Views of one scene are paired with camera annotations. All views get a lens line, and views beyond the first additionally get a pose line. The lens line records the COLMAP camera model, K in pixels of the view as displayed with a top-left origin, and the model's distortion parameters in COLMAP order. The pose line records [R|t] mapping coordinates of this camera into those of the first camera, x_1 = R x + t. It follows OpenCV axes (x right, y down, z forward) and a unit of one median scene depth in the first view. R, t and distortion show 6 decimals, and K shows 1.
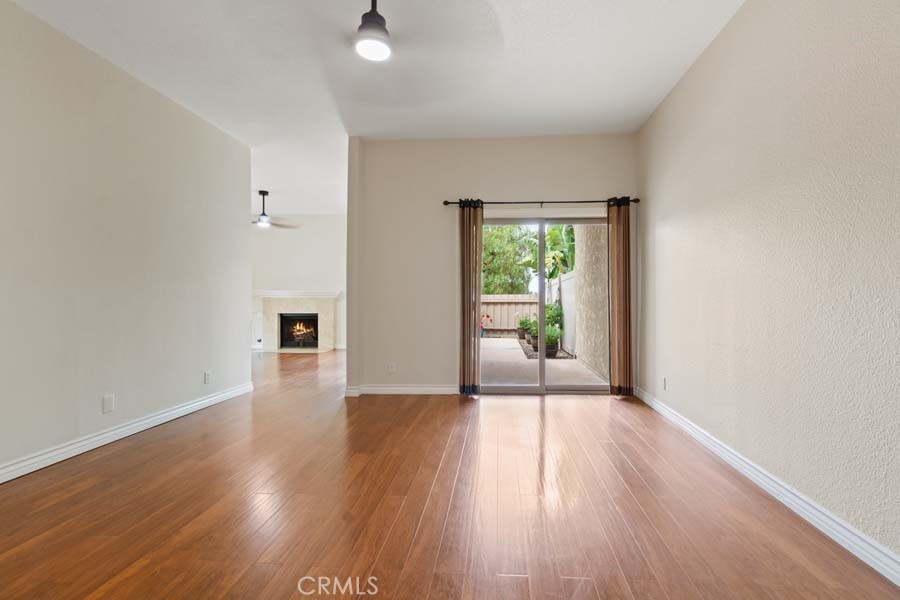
lens RADIAL K [[408.7, 0, 475.4], [0, 408.7, 296.9], [0, 0, 1]] dist [-0.002363, -0.000370]
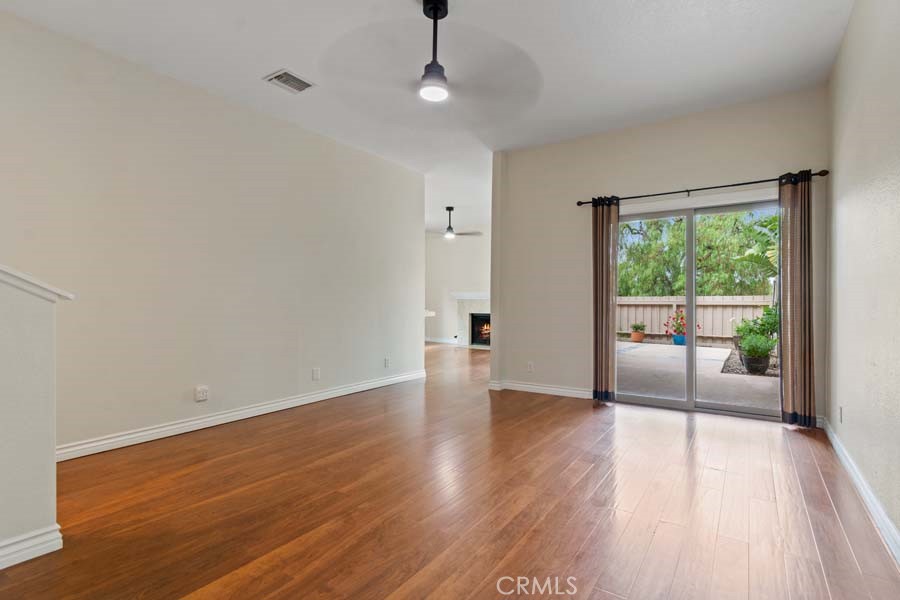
lens RADIAL K [[423.2, 0, 479.0], [0, 423.2, 297.7], [0, 0, 1]] dist [0.012221, -0.000284]
pose [[0.873593, 0.000256, -0.486656, 0.212301], [-0.001147, 0.999998, -0.001532, -0.000630], [0.486655, 0.001896, 0.873592, -0.009720]]
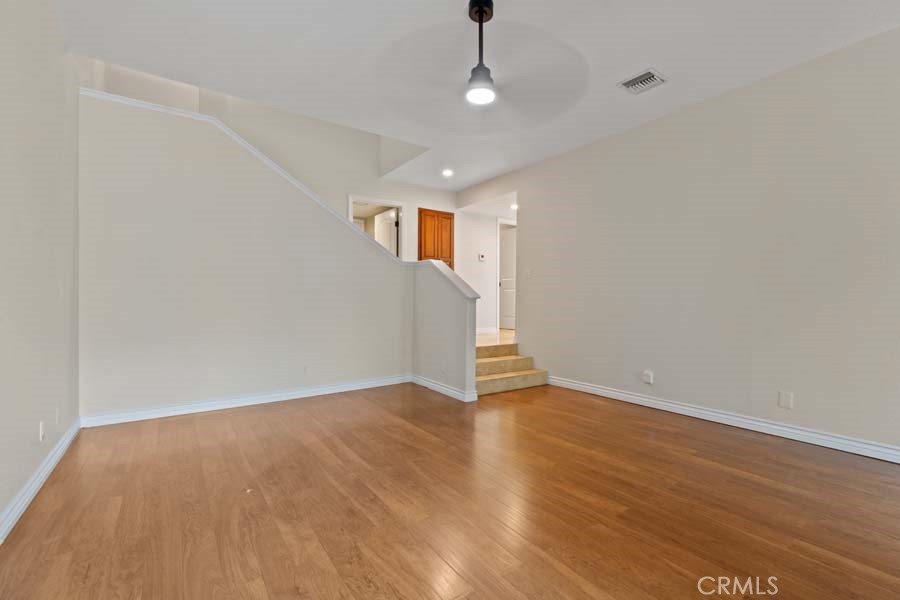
lens RADIAL K [[408.7, 0, 475.4], [0, 408.7, 296.9], [0, 0, 1]] dist [-0.002363, -0.000370]
pose [[-0.764806, -0.004338, -0.644246, 0.243483], [0.001403, 0.999964, -0.008399, 0.008071], [0.644259, -0.007327, -0.764772, 0.870570]]
